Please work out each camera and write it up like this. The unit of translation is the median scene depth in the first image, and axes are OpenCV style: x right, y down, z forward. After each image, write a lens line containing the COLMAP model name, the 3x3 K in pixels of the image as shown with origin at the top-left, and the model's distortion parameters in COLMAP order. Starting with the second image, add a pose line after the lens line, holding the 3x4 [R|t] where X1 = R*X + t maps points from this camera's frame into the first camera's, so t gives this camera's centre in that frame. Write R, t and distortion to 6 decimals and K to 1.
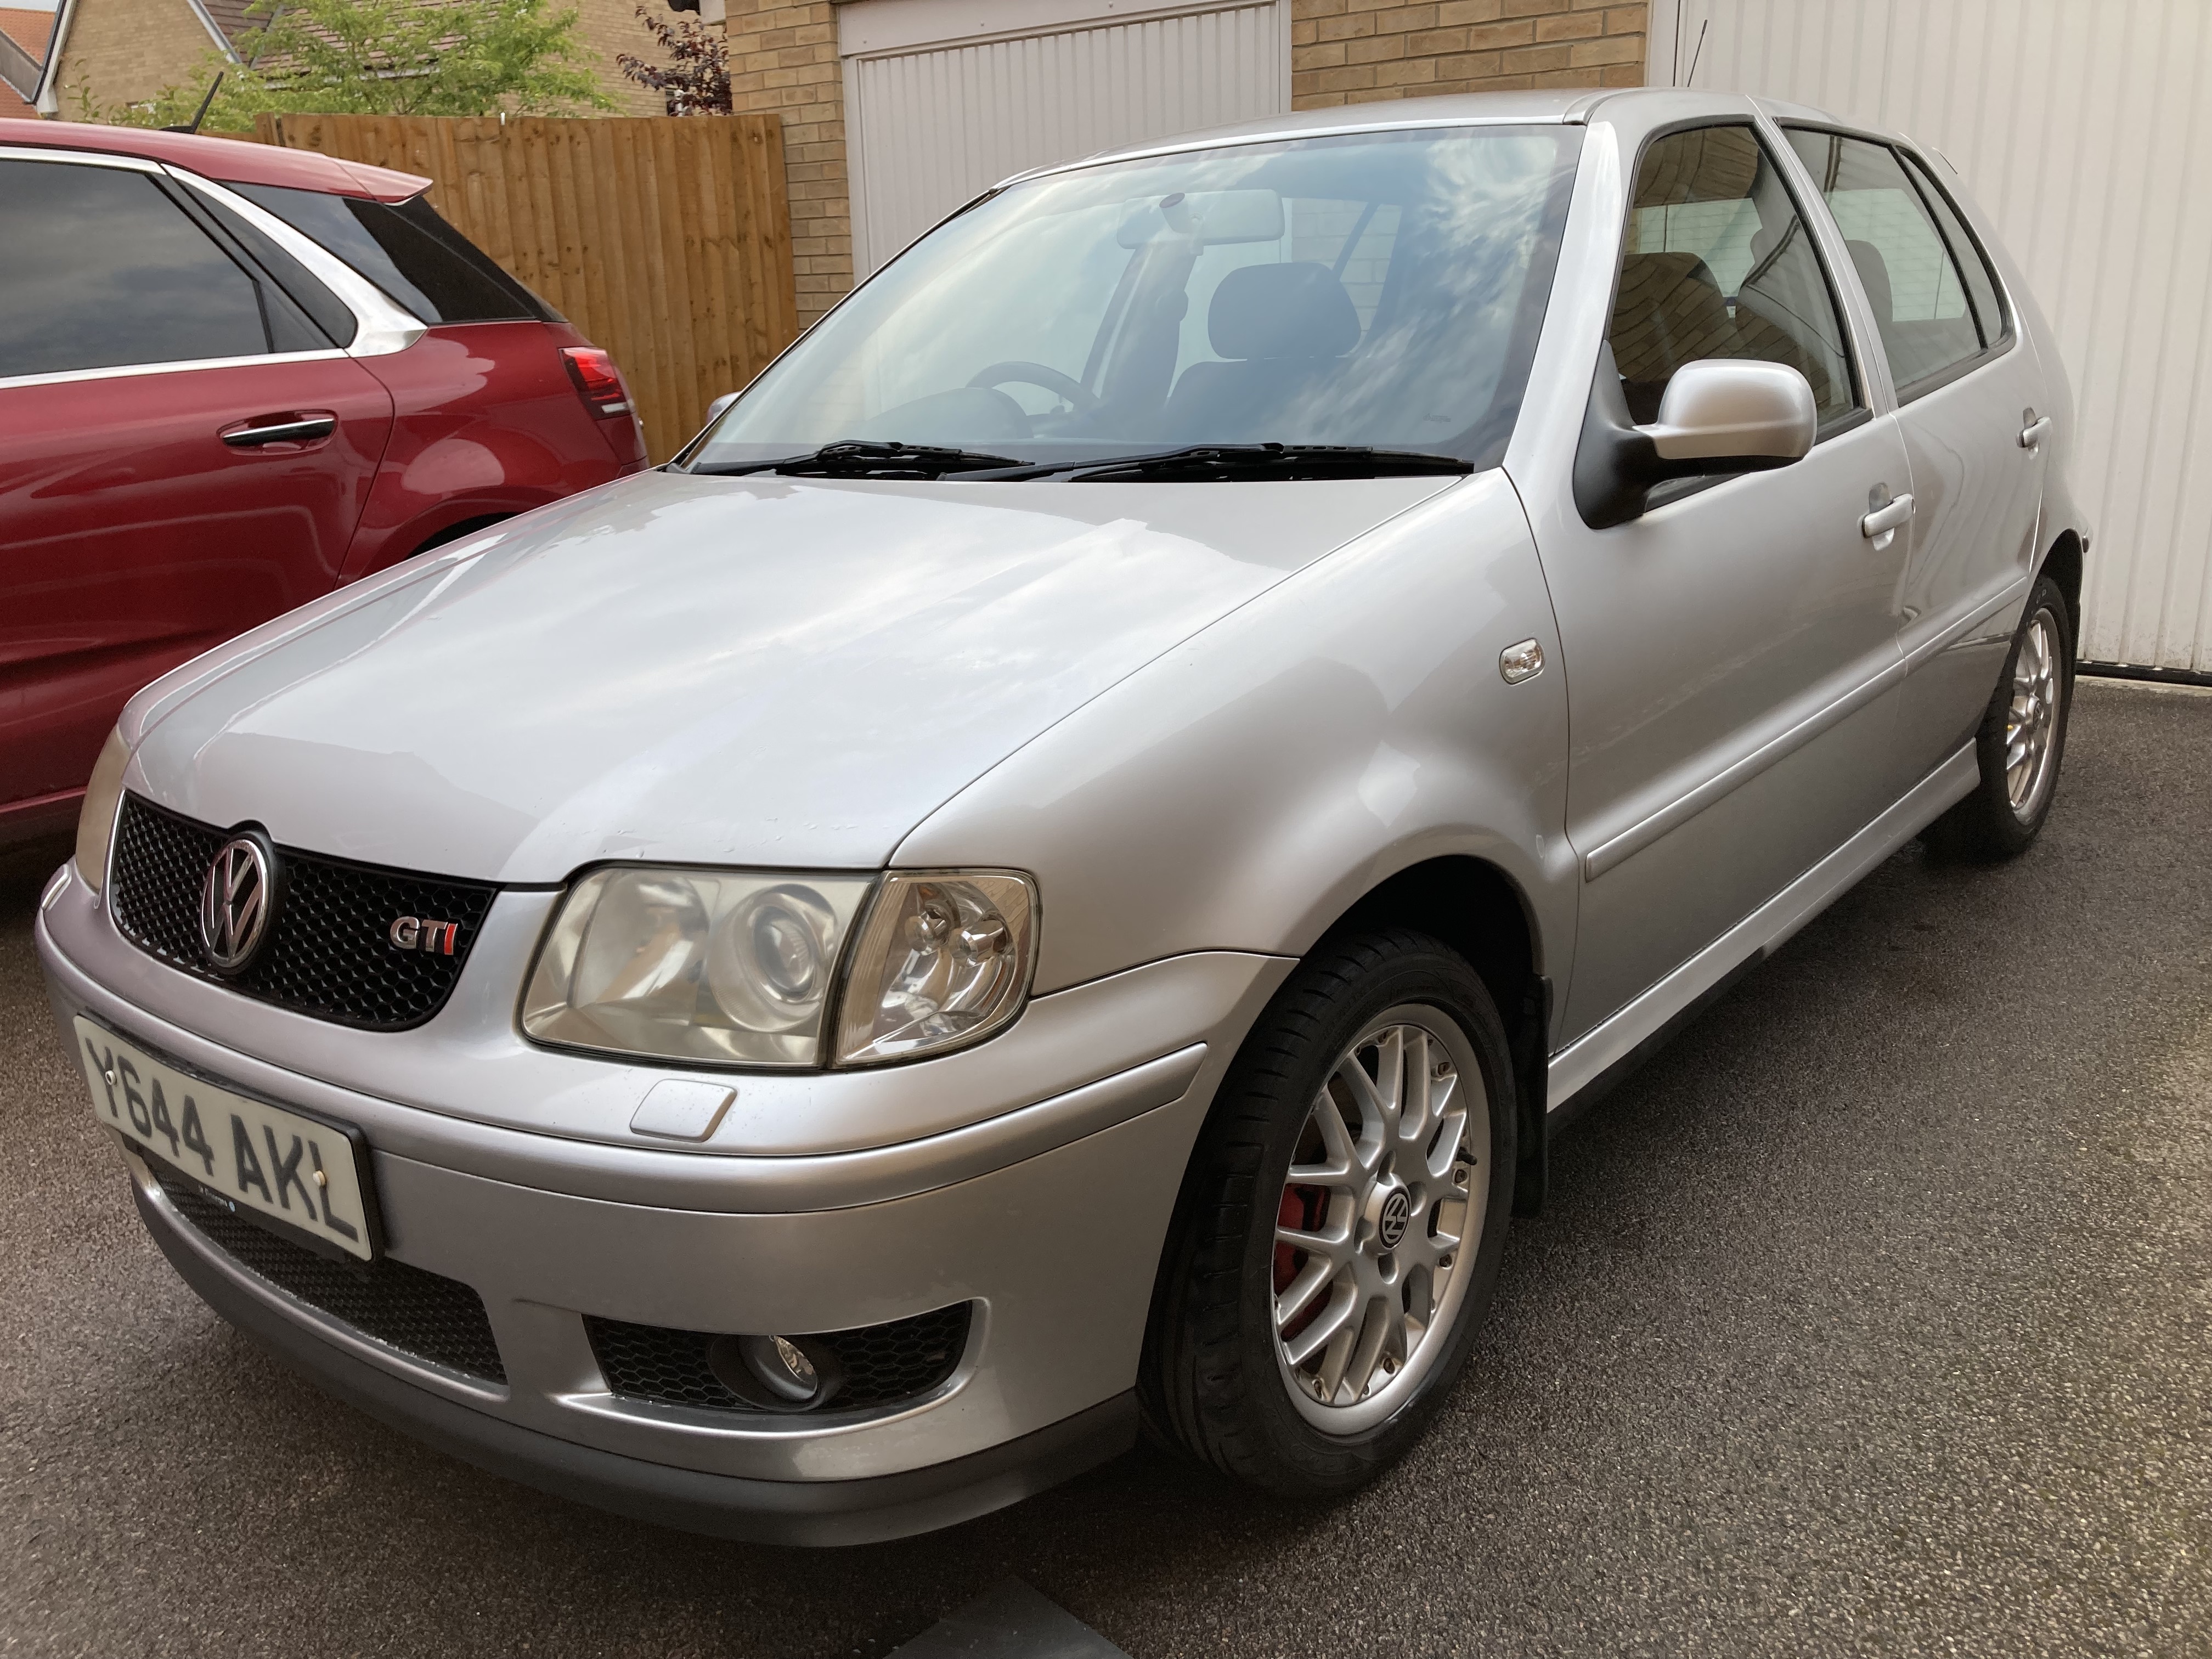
lens RADIAL K [[1848.7, 0, 1160.5], [0, 1848.7, 829.8], [0, 0, 1]] dist [0.009472, -0.005837]
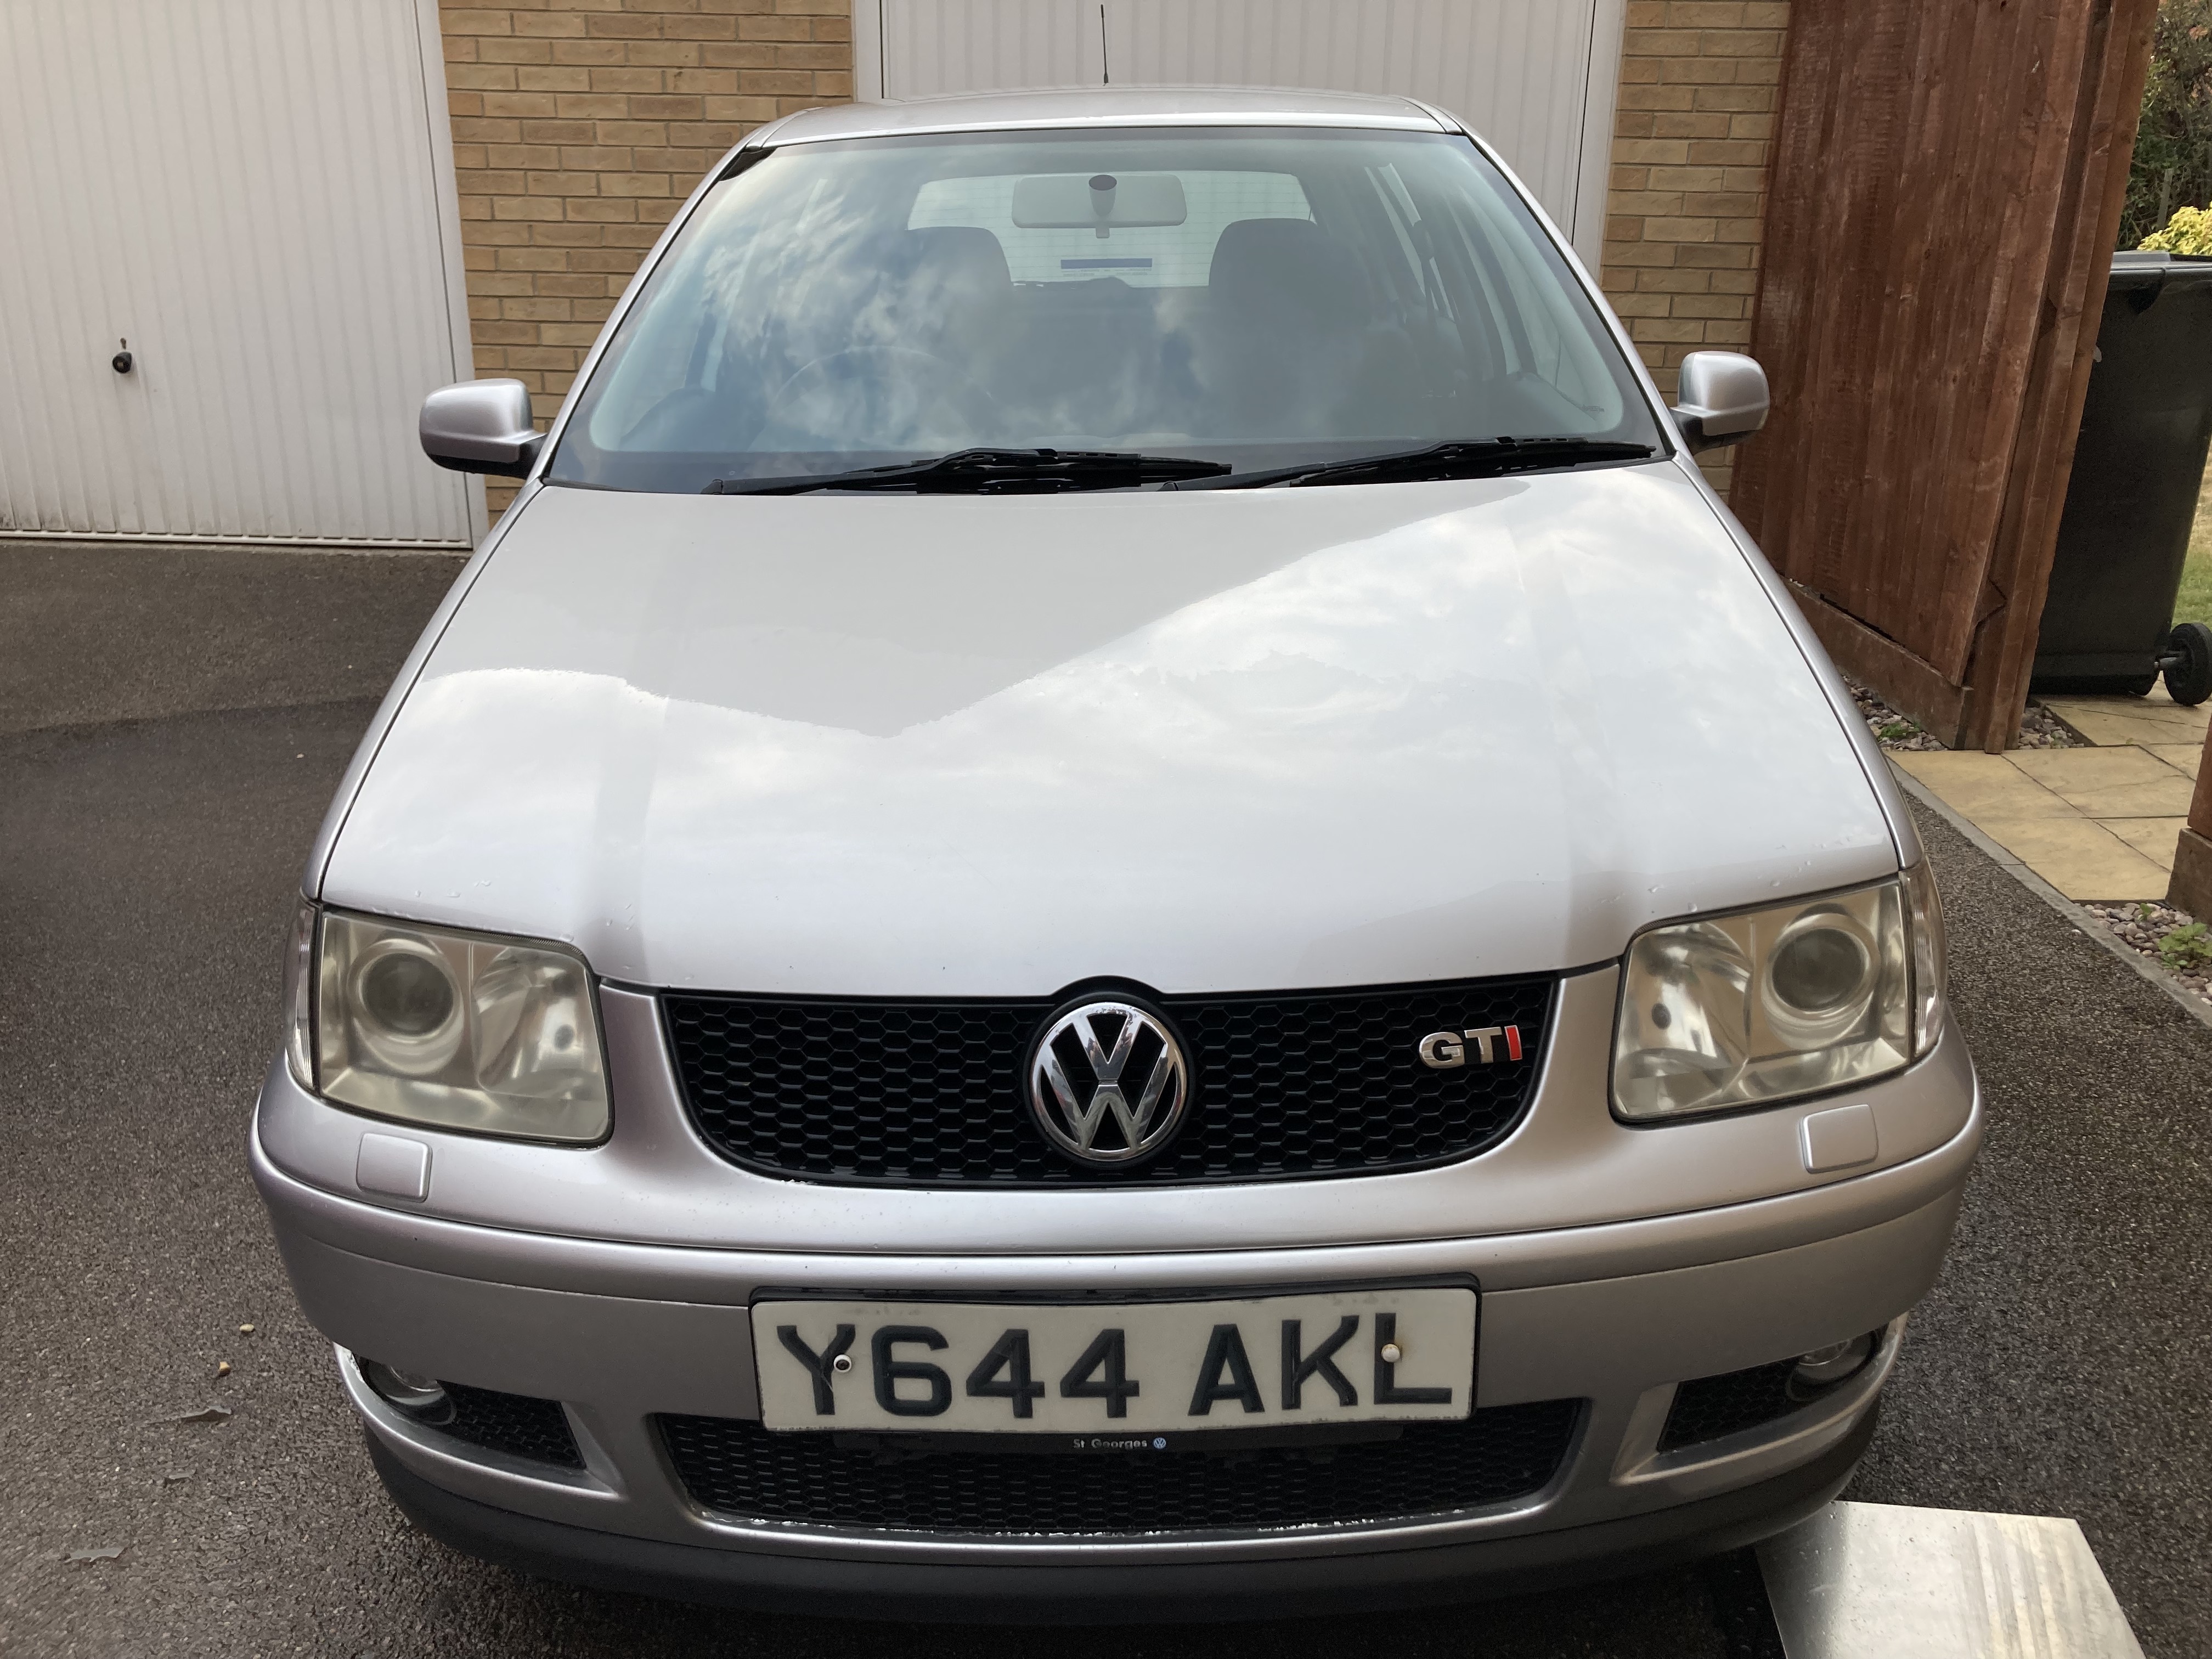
lens RADIAL K [[1848.7, 0, 1160.5], [0, 1848.7, 829.8], [0, 0, 1]] dist [0.009472, -0.005837]
pose [[0.778967, -0.172339, 0.602918, -0.981132], [0.148183, 0.984851, 0.090060, -0.141958], [-0.609305, 0.019189, 0.792704, 0.358124]]
